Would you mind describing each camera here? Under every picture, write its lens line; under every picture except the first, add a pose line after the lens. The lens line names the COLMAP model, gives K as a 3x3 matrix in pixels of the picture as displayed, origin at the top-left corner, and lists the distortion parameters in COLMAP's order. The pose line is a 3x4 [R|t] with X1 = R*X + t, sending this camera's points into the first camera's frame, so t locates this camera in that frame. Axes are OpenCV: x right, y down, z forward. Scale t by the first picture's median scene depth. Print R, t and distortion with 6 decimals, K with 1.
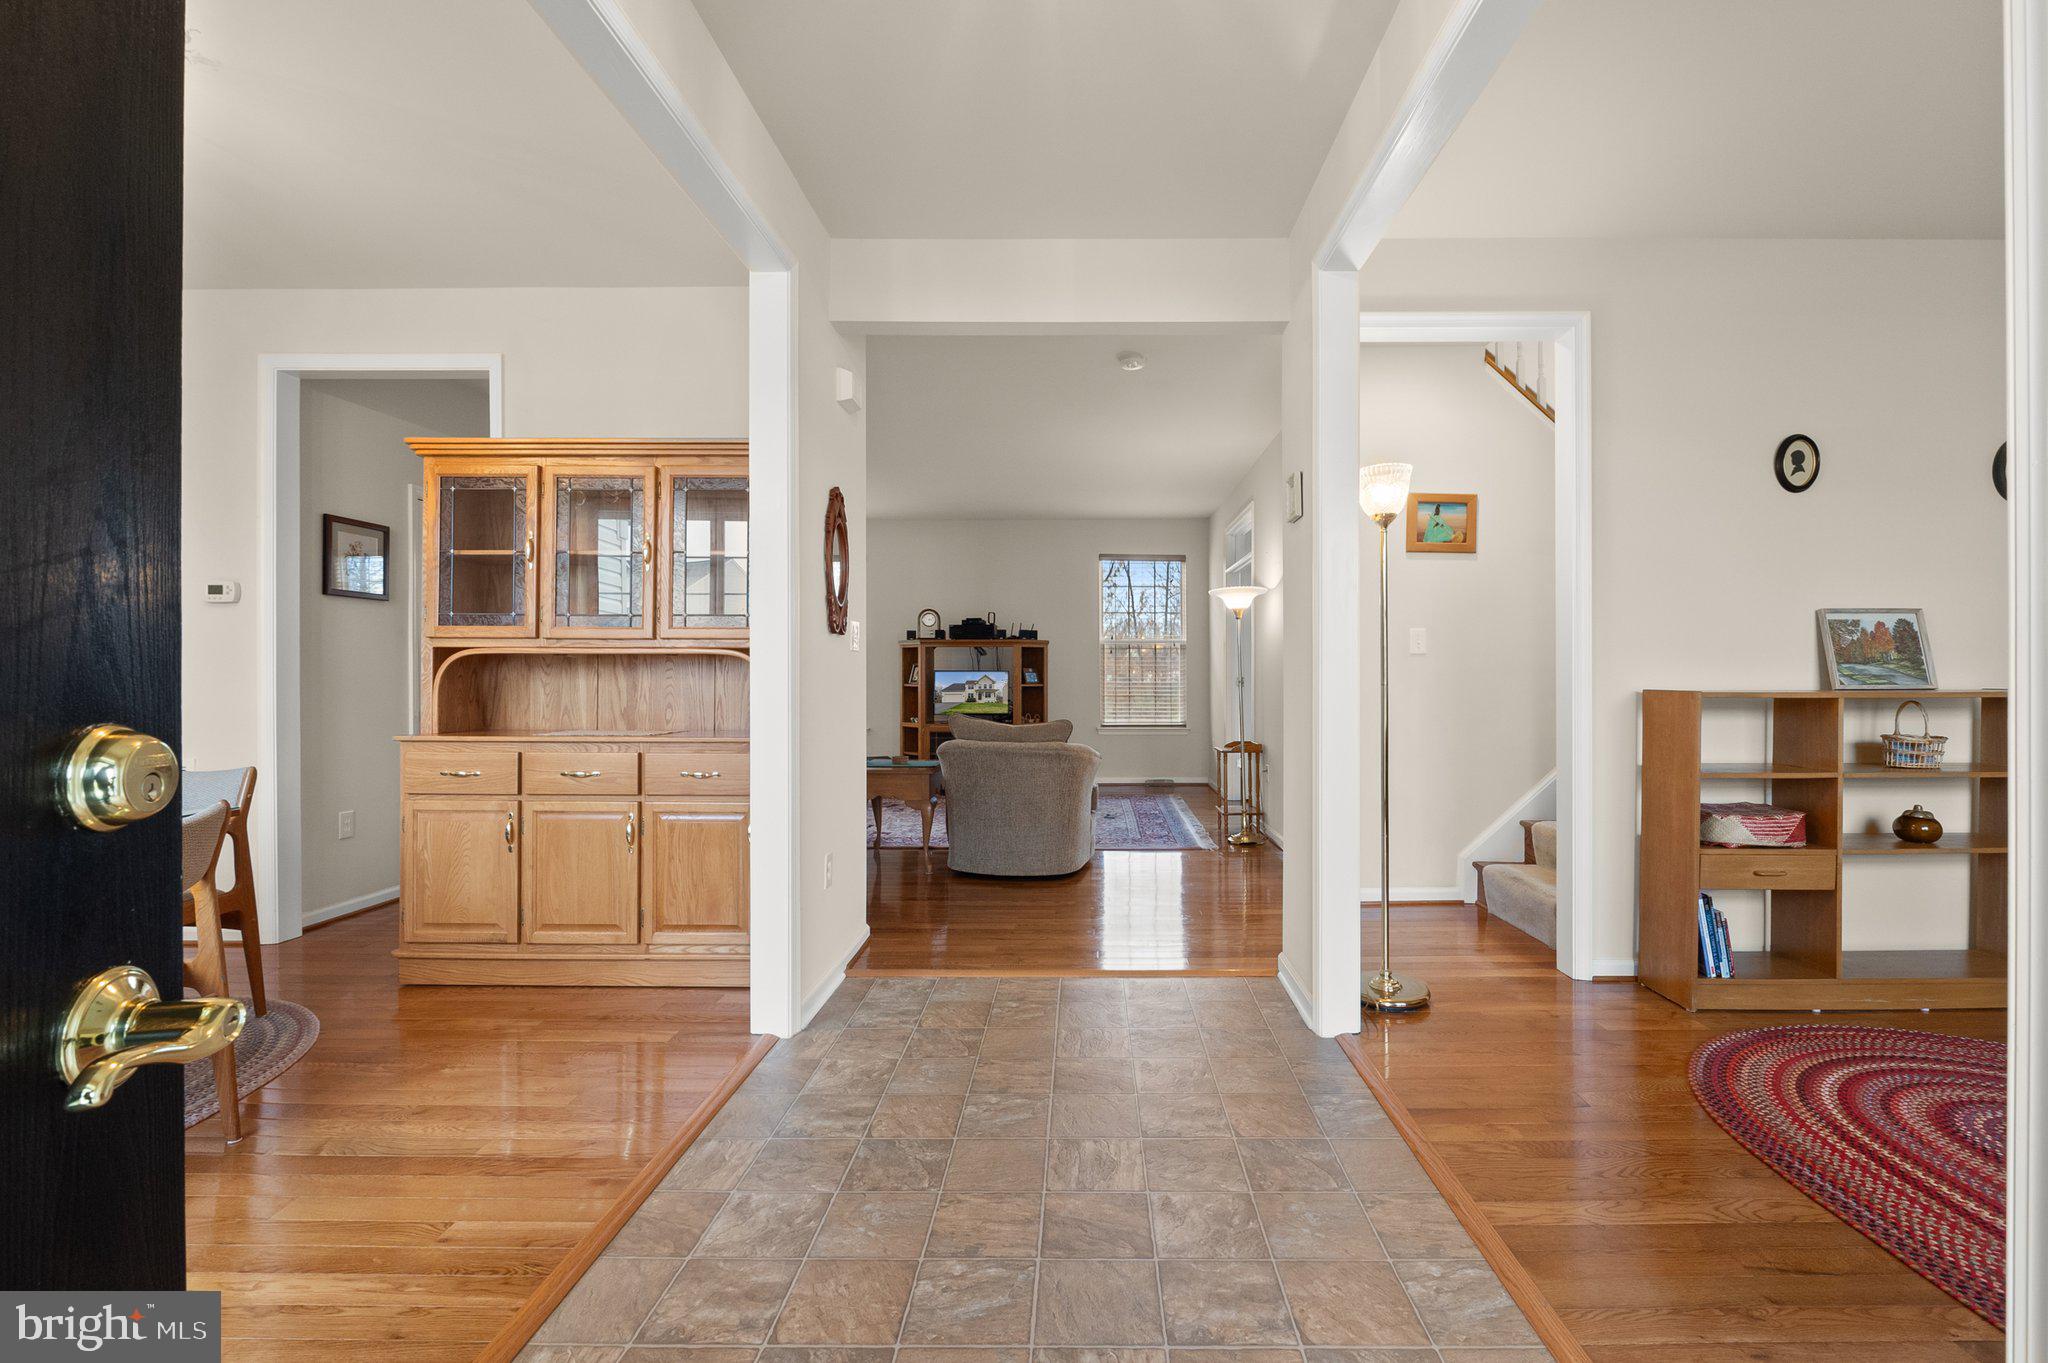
lens RADIAL K [[875.4, 0, 1028.2], [0, 875.4, 675.1], [0, 0, 1]] dist [-0.008299, 0.000094]
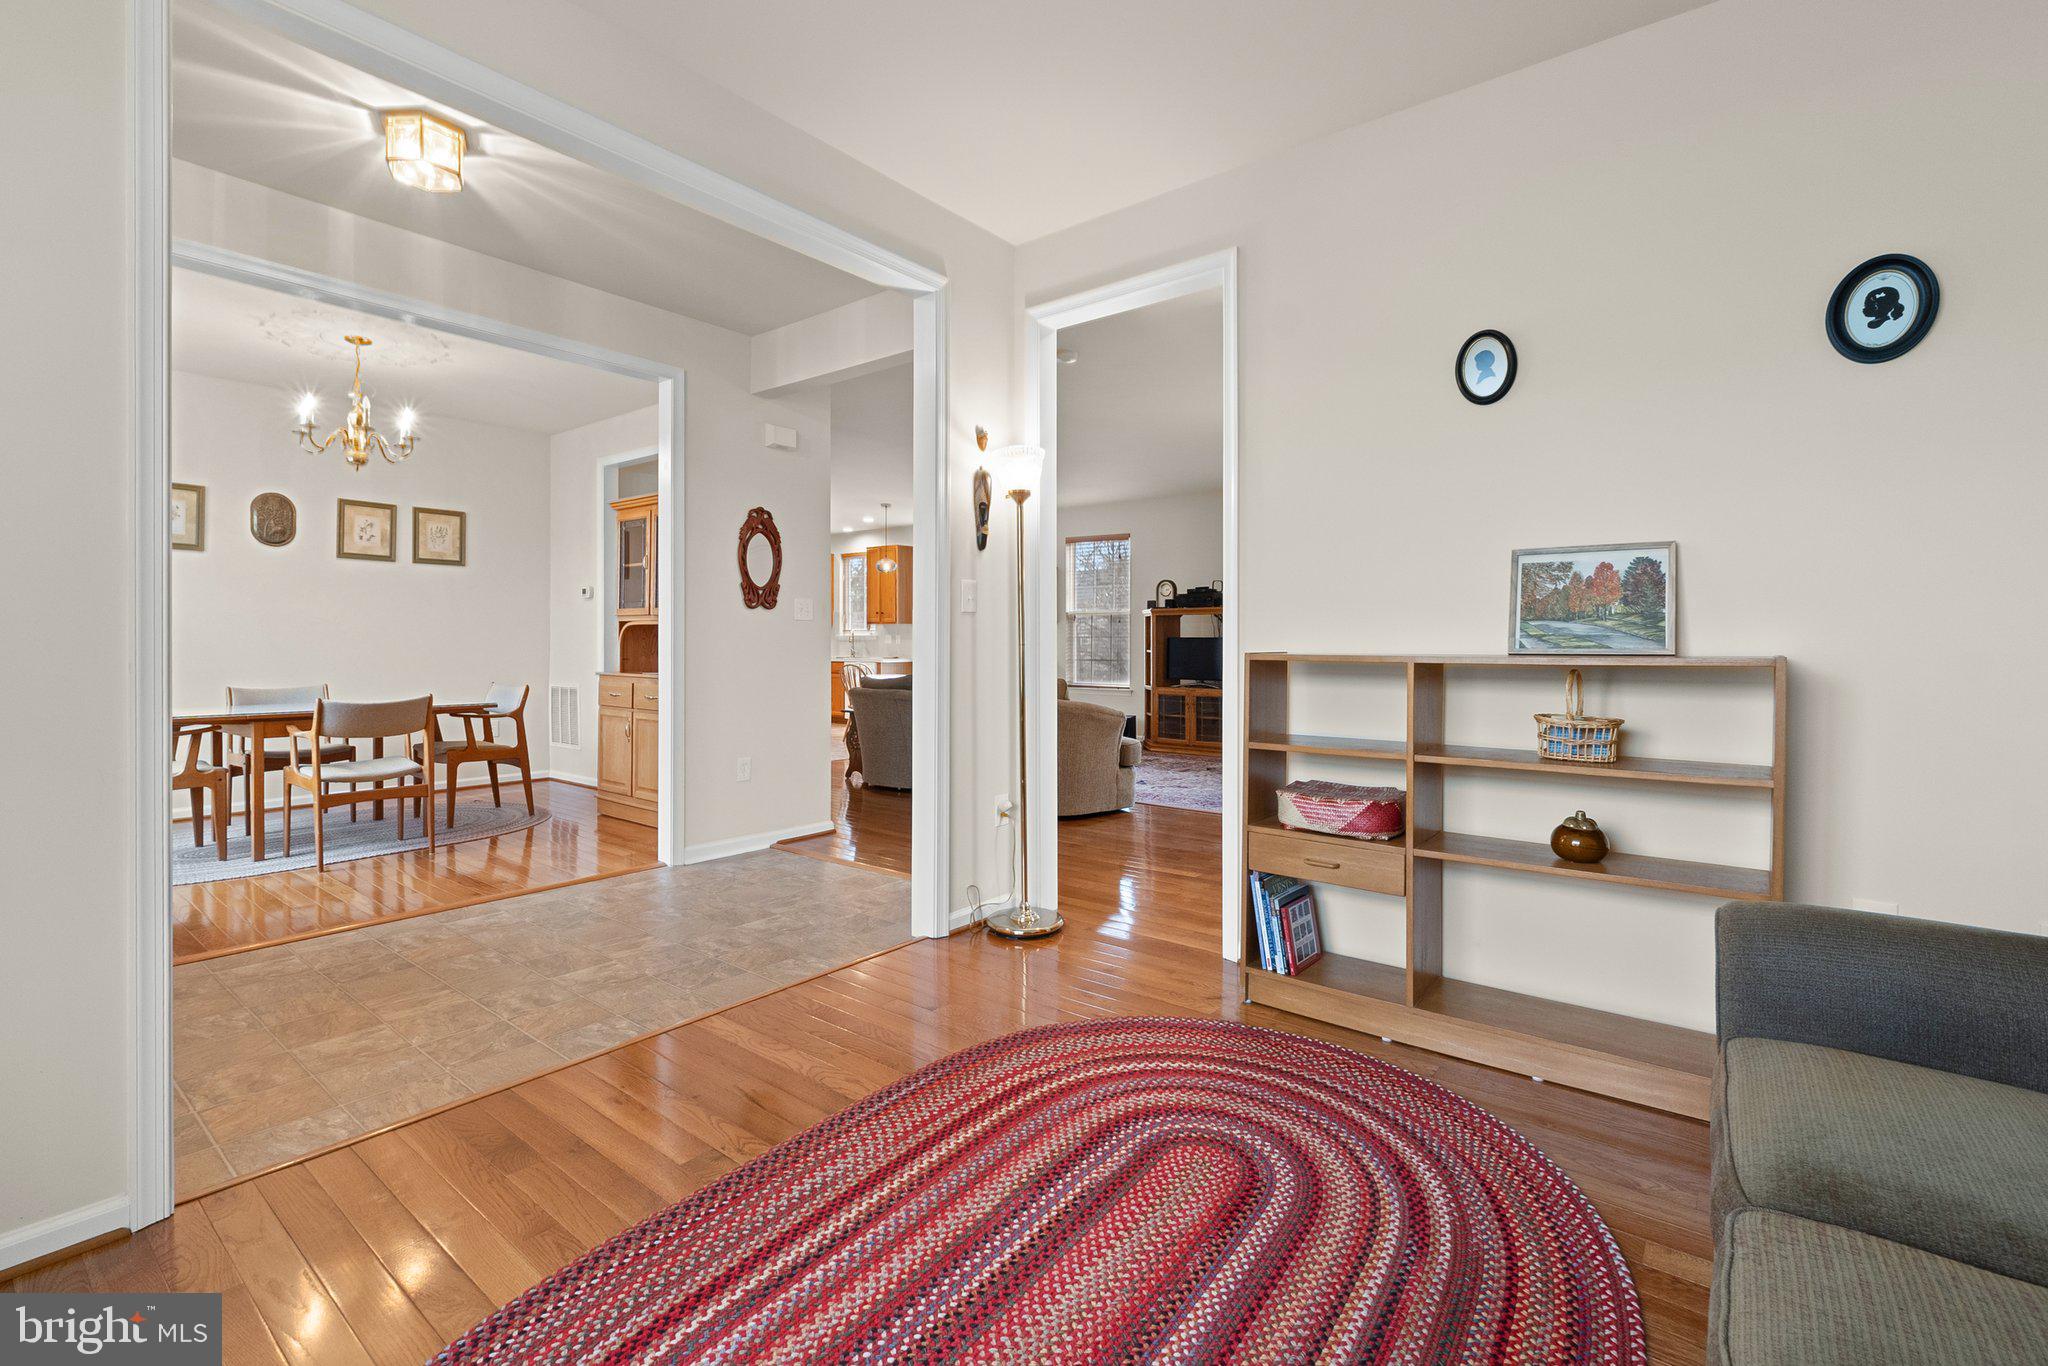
lens RADIAL K [[865.7, 0, 1022.3], [0, 865.7, 657.2], [0, 0, 1]] dist [-0.007498, 0.000276]
pose [[0.798911, 0.012884, -0.601311, 1.041378], [-0.005549, 0.999886, 0.014051, 0.010753], [0.601424, -0.007889, 0.798891, 0.123644]]
